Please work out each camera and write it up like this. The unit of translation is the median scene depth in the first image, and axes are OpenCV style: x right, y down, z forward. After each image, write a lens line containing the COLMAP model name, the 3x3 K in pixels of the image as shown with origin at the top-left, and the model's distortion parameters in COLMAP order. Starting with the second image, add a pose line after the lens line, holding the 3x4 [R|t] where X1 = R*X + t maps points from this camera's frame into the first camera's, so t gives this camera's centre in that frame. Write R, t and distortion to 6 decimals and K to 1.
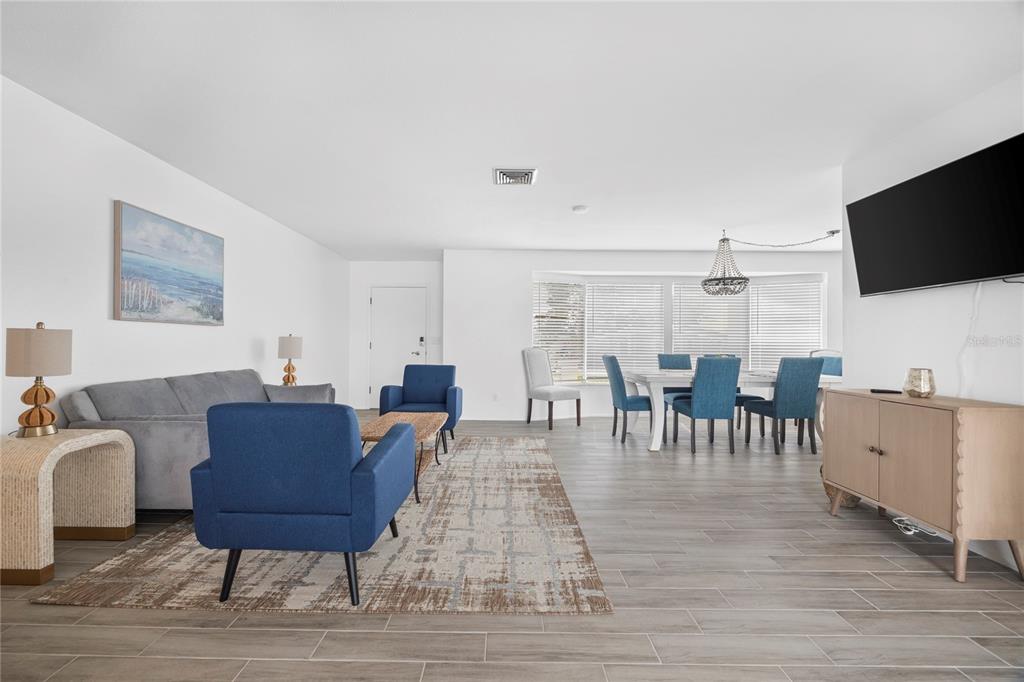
lens RADIAL K [[458.3, 0, 504.6], [0, 458.3, 342.5], [0, 0, 1]] dist [-0.010595, -0.000185]
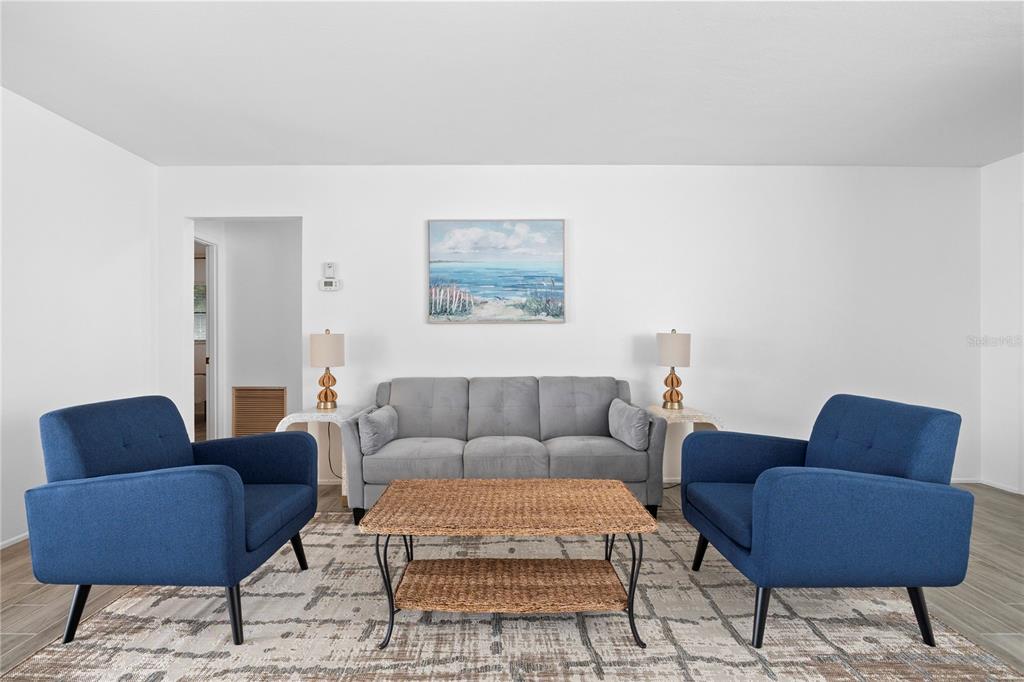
lens RADIAL K [[490.1, 0, 509.5], [0, 490.1, 345.5], [0, 0, 1]] dist [-0.003176, 0.000166]
pose [[-0.018237, -0.005130, -0.999821, 0.329934], [0.002902, 0.999982, -0.005184, 0.010956], [0.999829, -0.002996, -0.018222, 1.045581]]
